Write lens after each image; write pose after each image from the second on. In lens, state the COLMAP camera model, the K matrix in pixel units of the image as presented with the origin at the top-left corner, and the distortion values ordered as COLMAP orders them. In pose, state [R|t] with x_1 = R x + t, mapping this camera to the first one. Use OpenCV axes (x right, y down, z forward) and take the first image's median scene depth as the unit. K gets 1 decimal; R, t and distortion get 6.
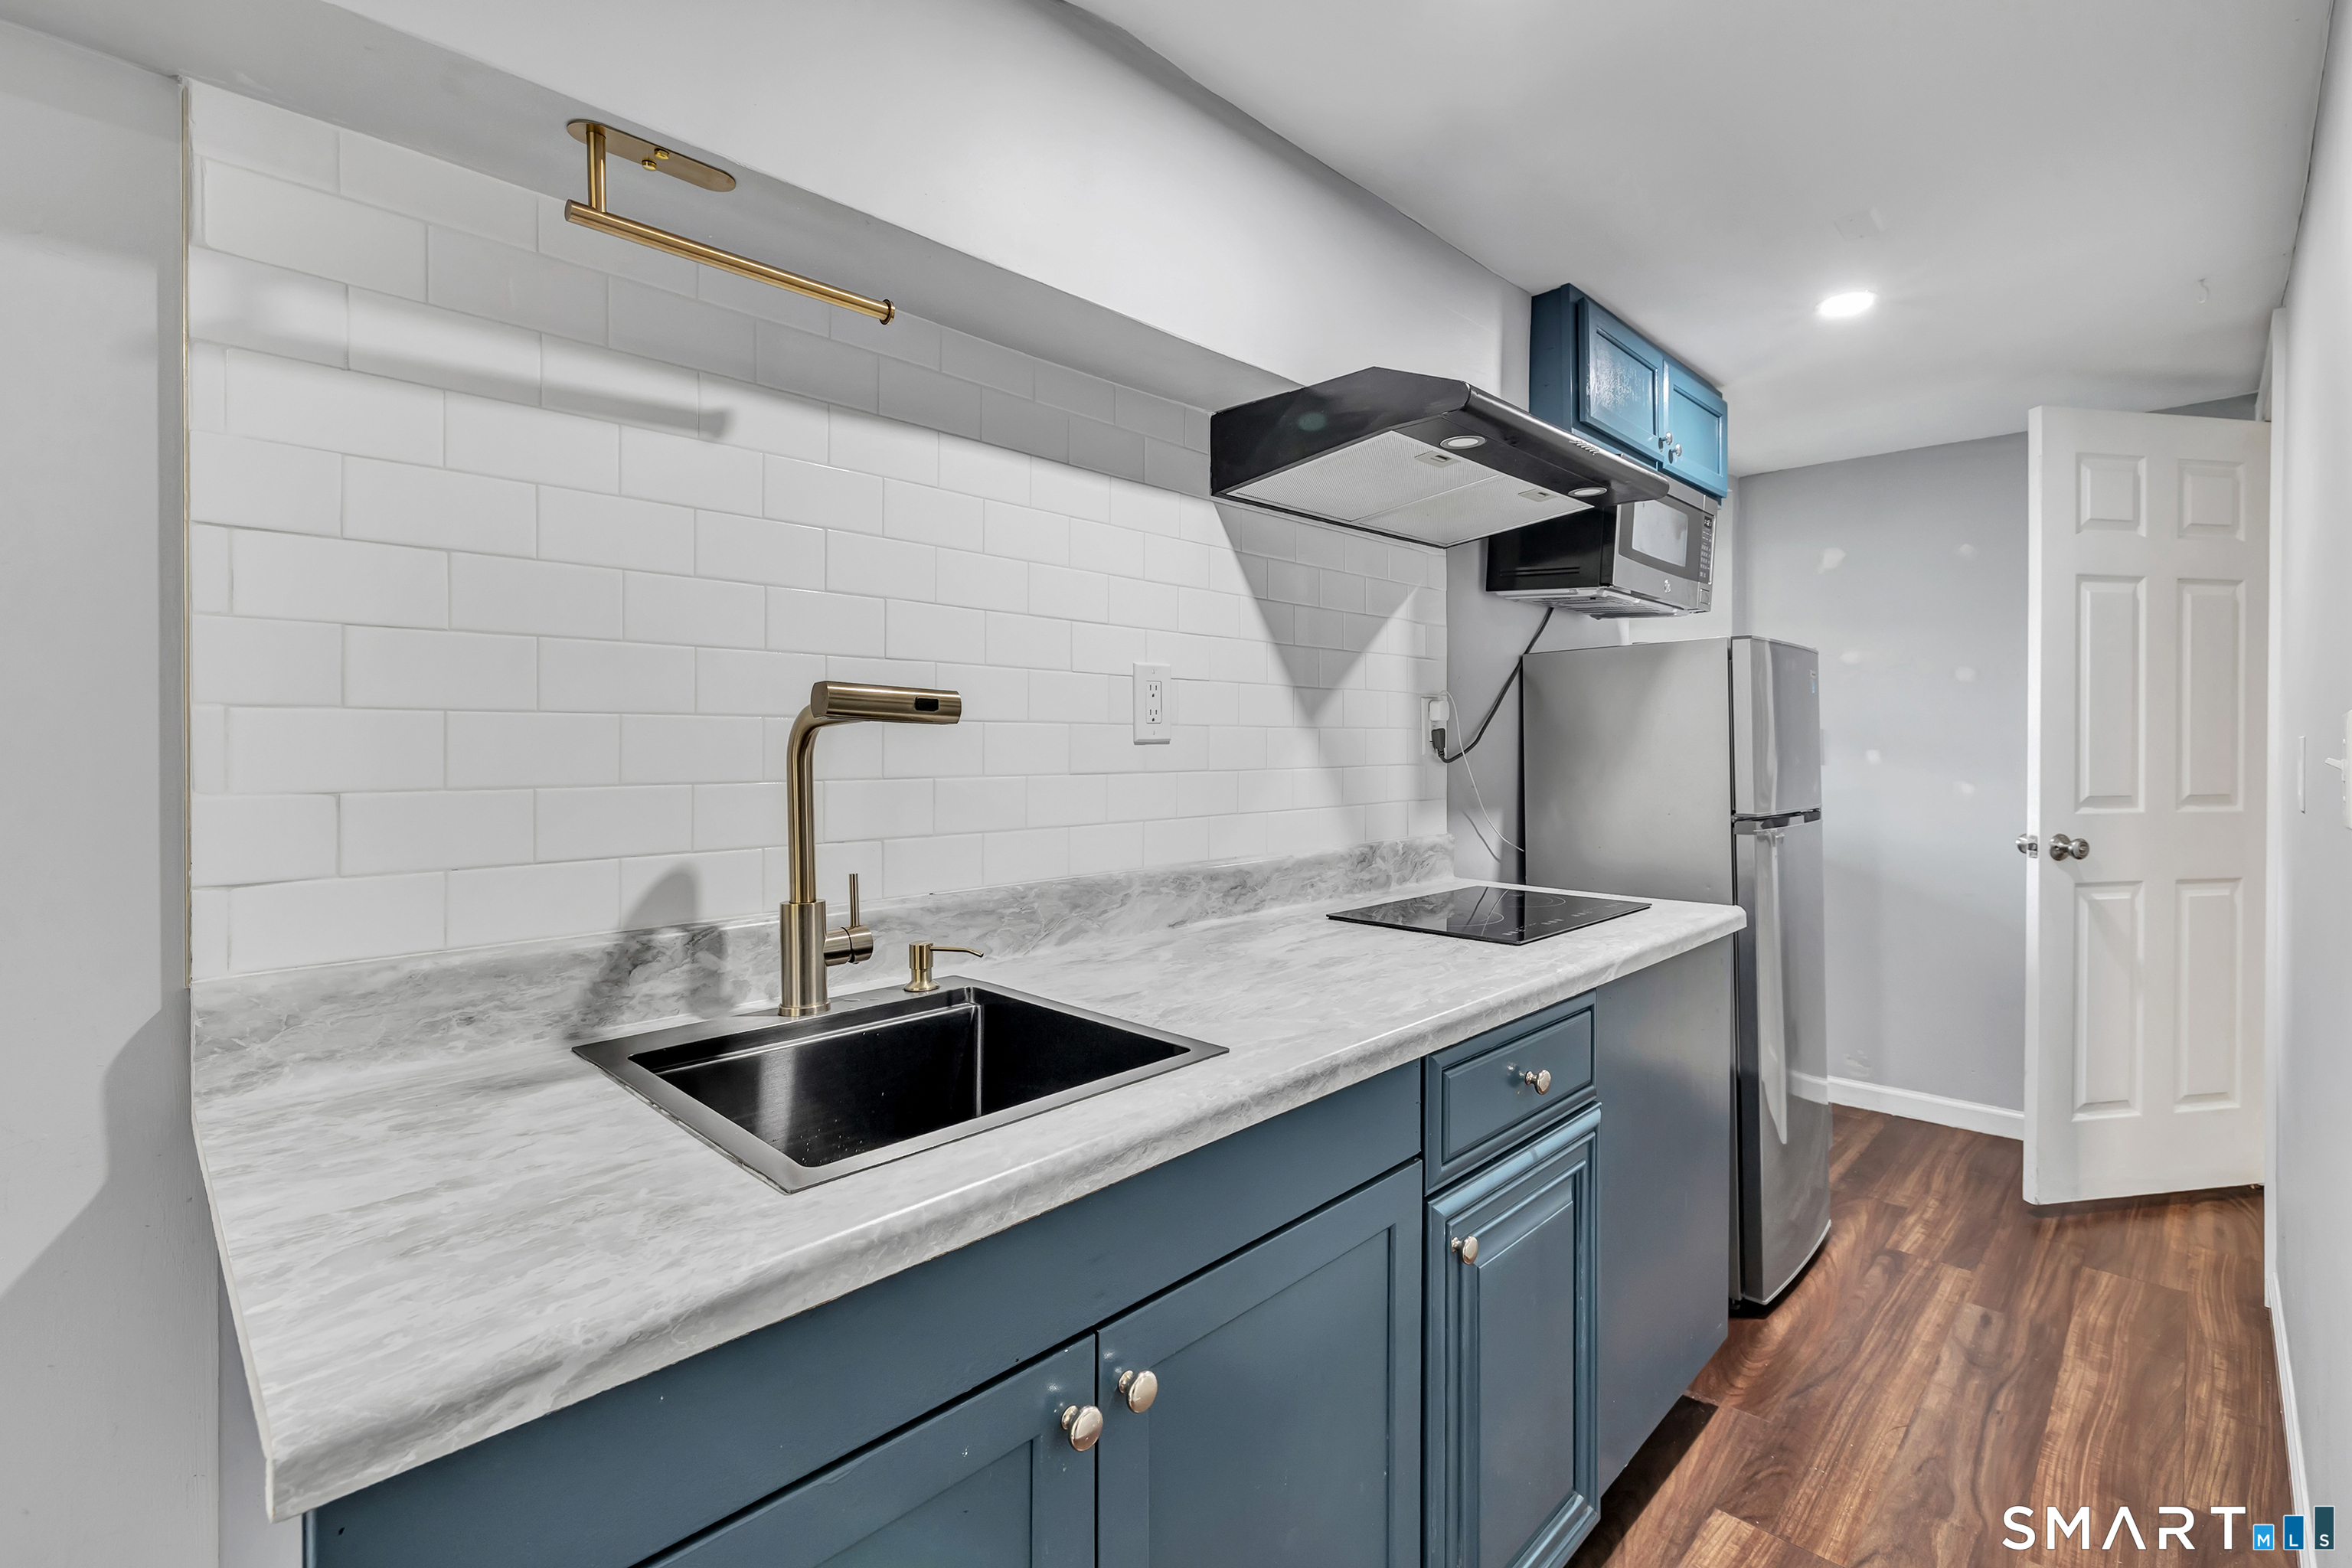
lens RADIAL K [[1052.6, 0, 1178.3], [0, 1052.6, 746.7], [0, 0, 1]] dist [-0.001393, -0.000452]
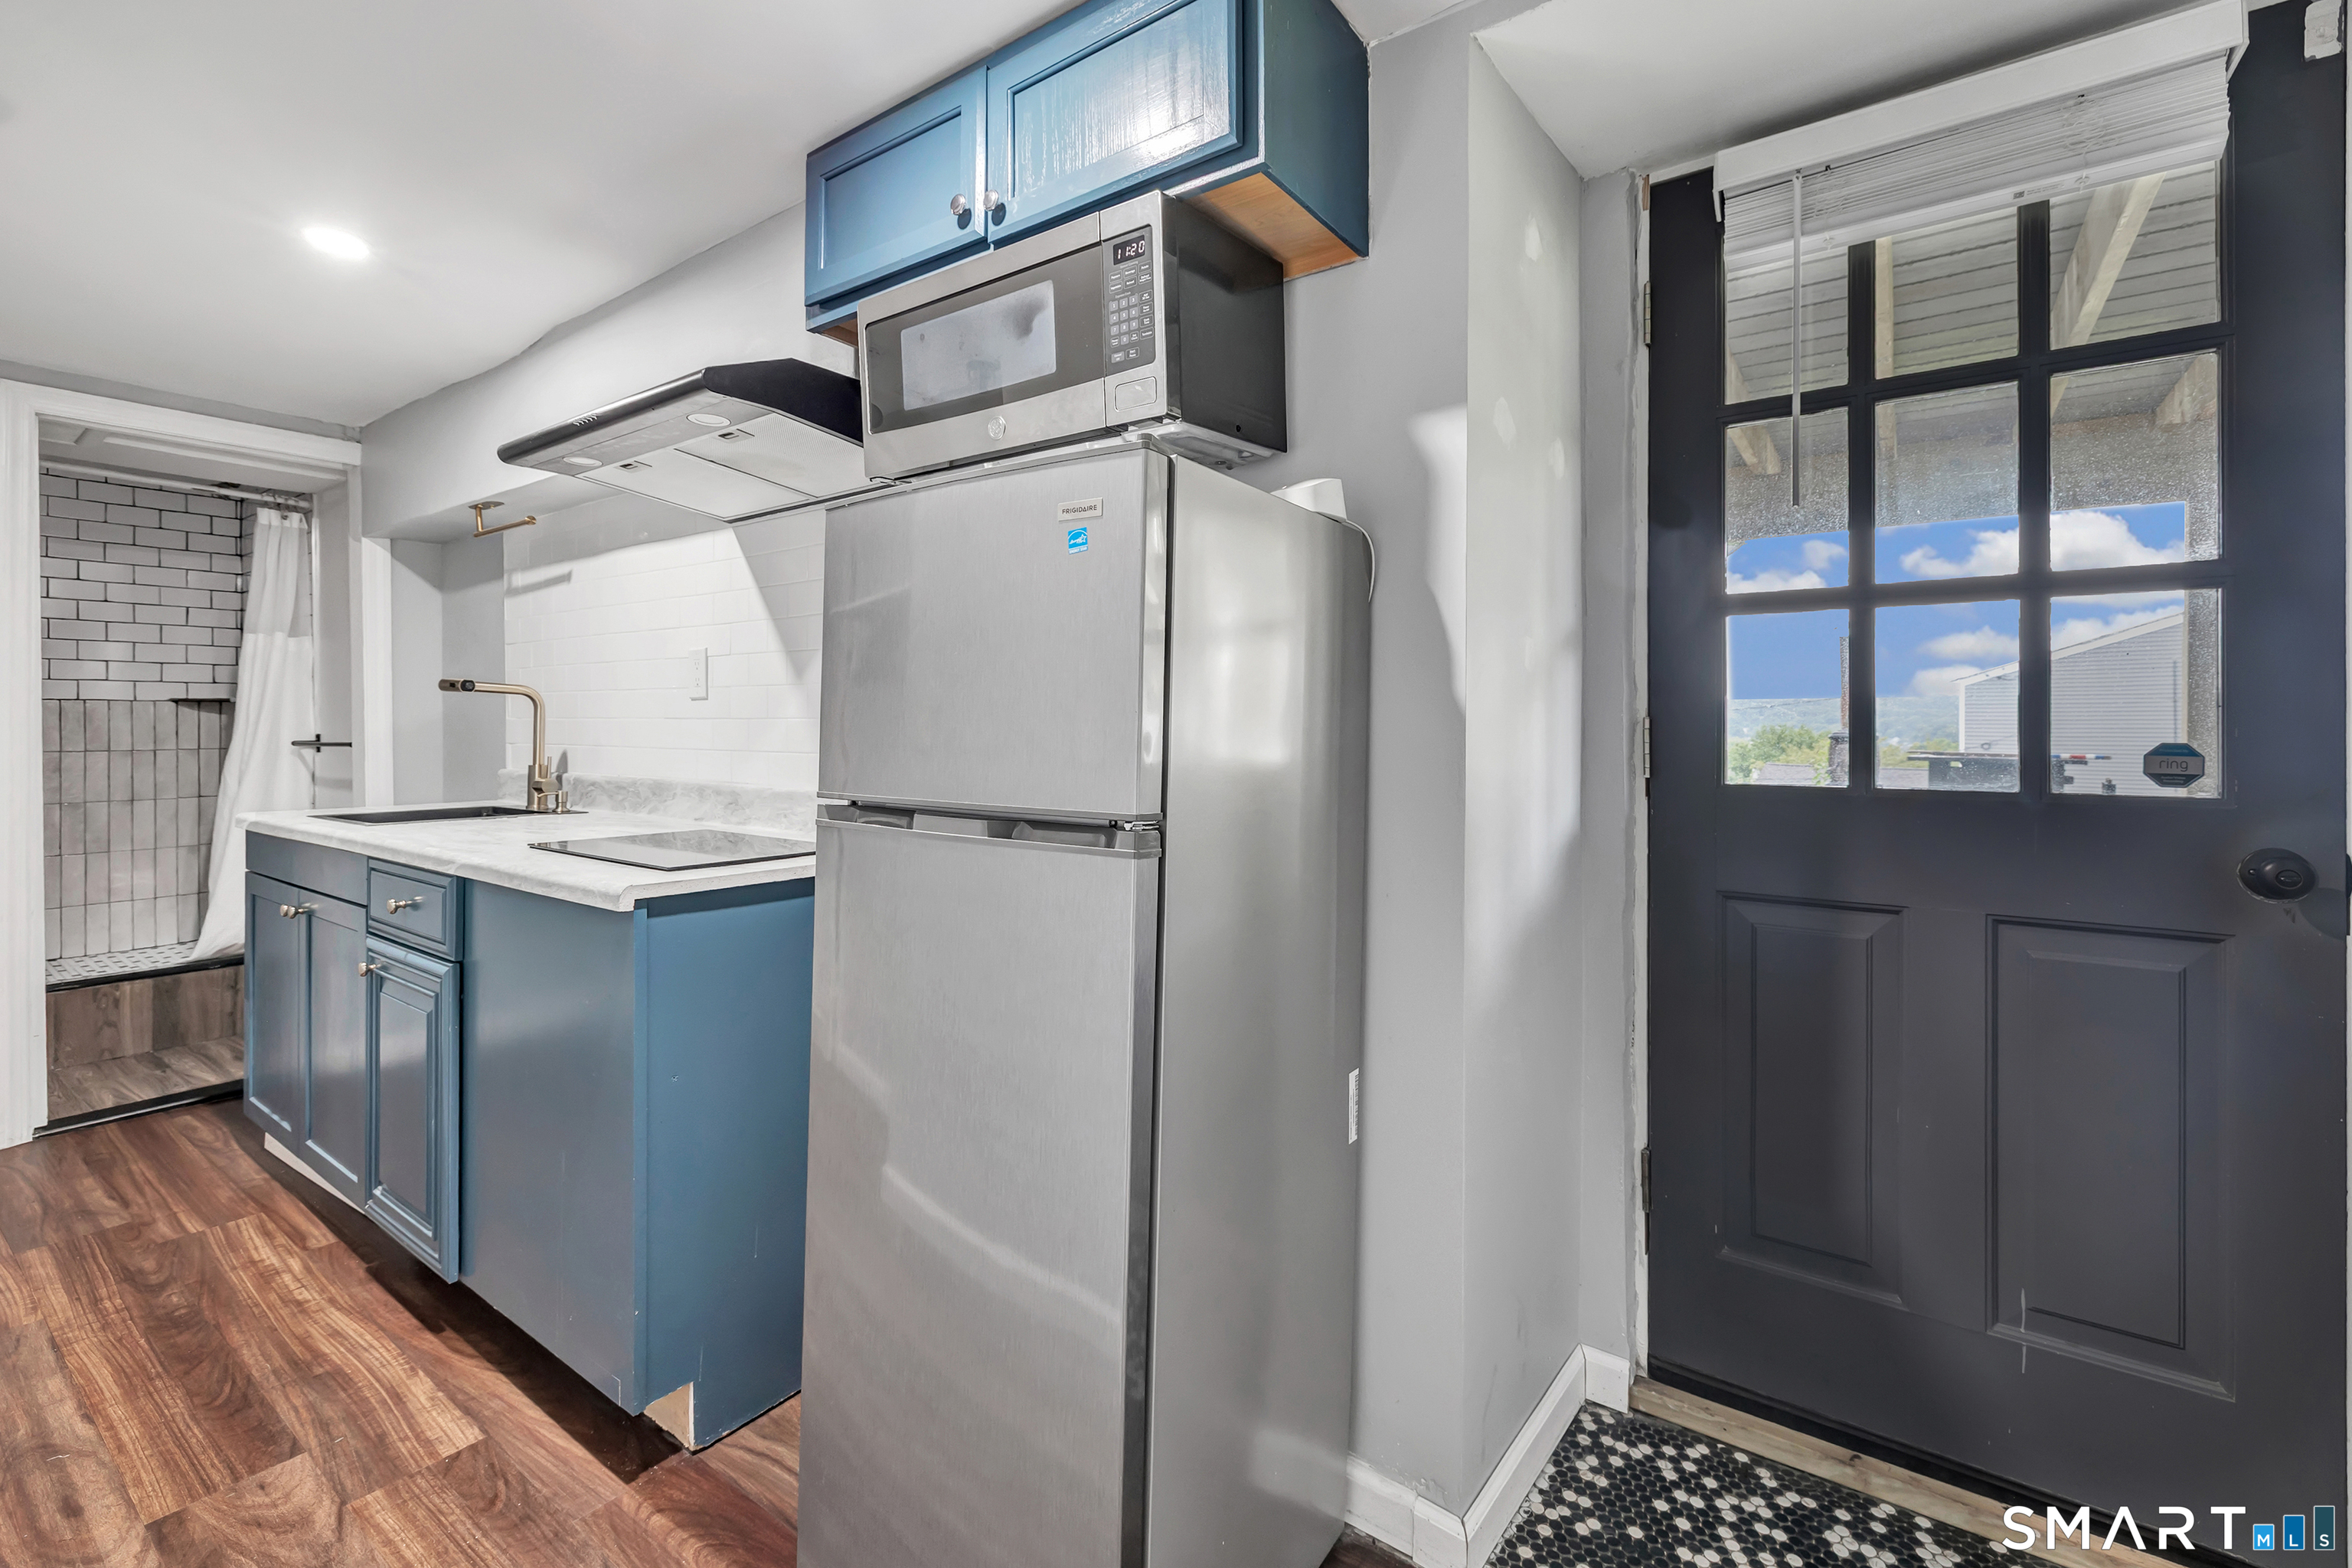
lens RADIAL K [[1004.7, 0, 1179.5], [0, 1004.7, 724.1], [0, 0, 1]] dist [0.002222, 0.000871]
pose [[0.151610, 0.000917, -0.988440, 1.570332], [-0.005823, 0.999983, 0.000035, 0.029689], [0.988423, 0.005750, 0.151612, 1.505247]]
